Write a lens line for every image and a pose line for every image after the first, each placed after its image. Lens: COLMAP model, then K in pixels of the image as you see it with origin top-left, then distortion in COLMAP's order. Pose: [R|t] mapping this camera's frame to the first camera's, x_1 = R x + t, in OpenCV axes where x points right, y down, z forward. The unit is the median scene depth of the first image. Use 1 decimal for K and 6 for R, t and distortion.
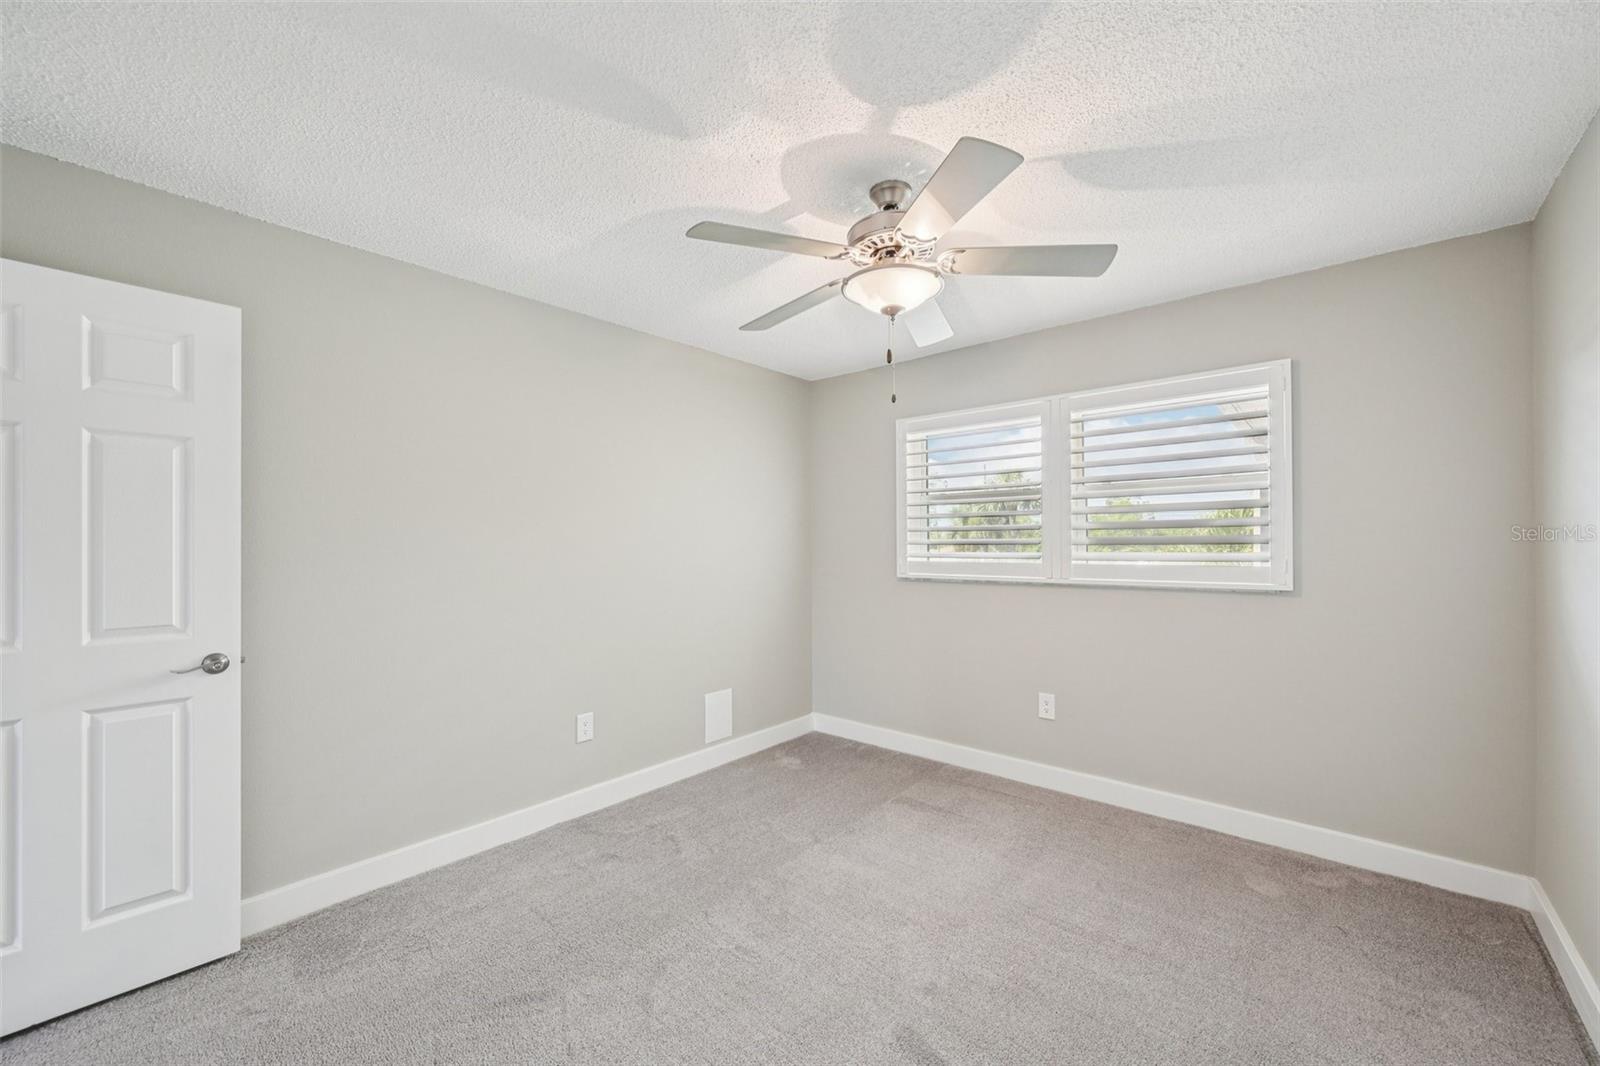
lens RADIAL K [[633.8, 0, 811.2], [0, 633.8, 528.1], [0, 0, 1]] dist [-0.004496, 0.001588]
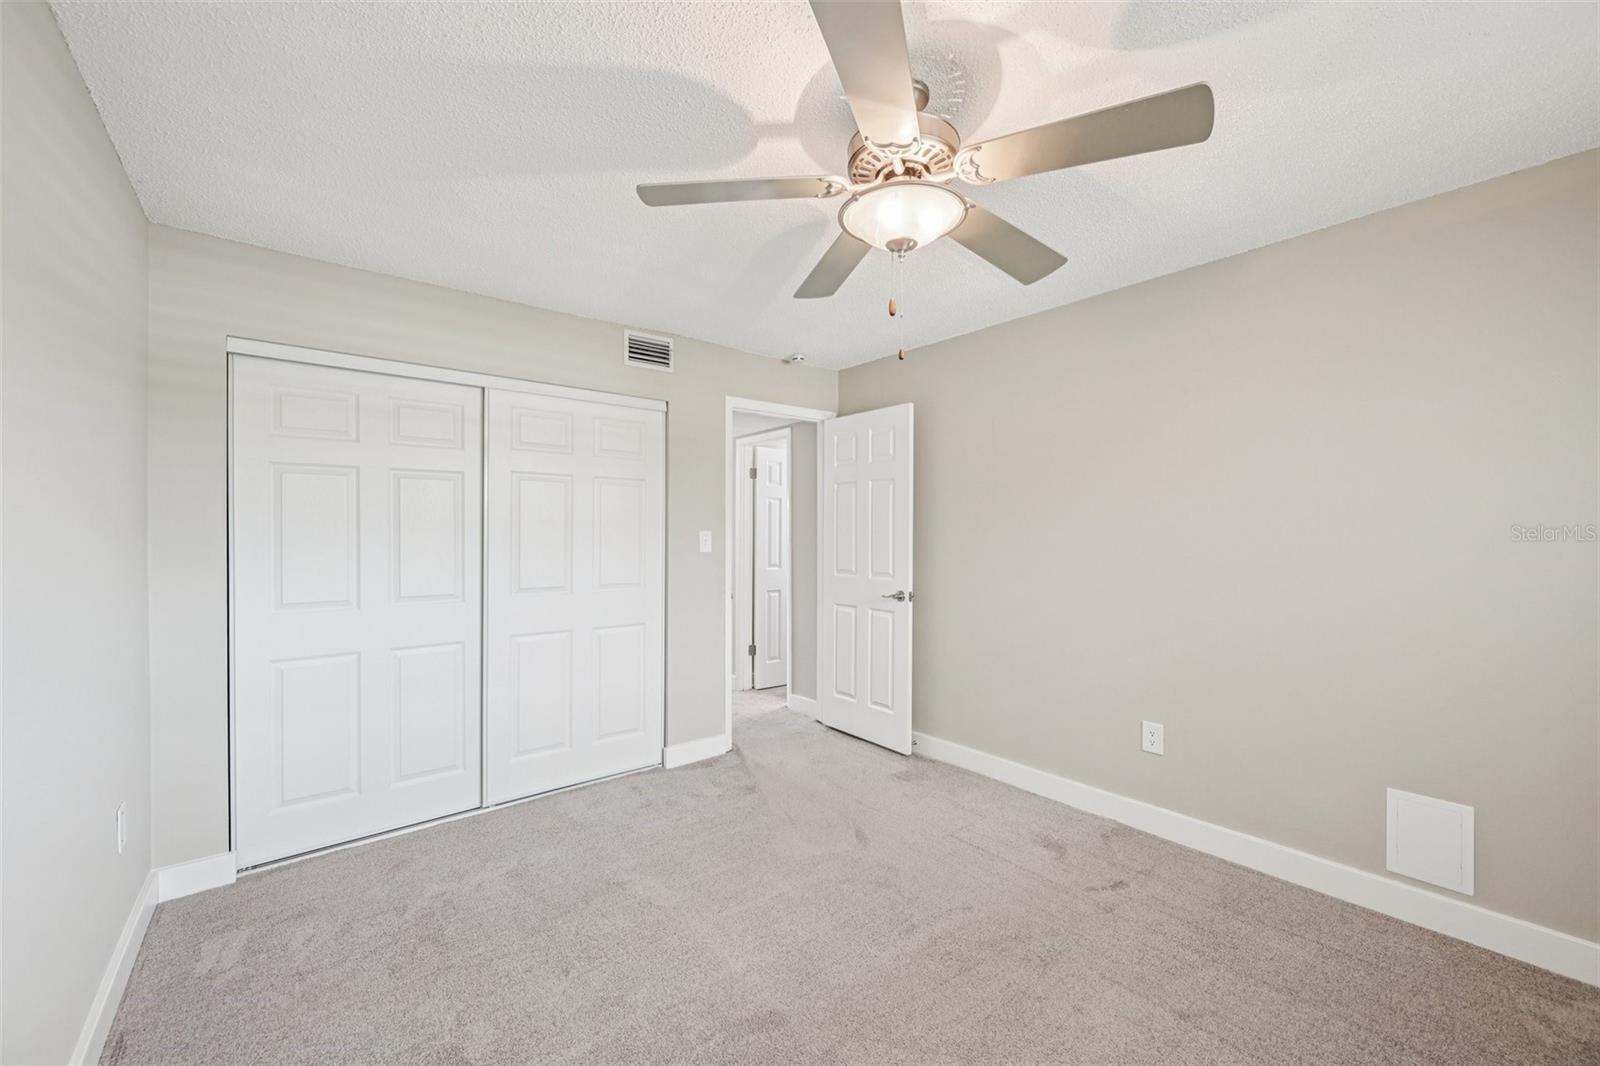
lens RADIAL K [[633.8, 0, 798.2], [0, 633.8, 539.9], [0, 0, 1]] dist [-0.004496, 0.001588]
pose [[-0.172864, 0.004699, -0.984934, 0.750596], [0.004155, 0.999983, 0.004041, 0.028443], [0.984937, -0.003394, -0.172881, 0.789456]]
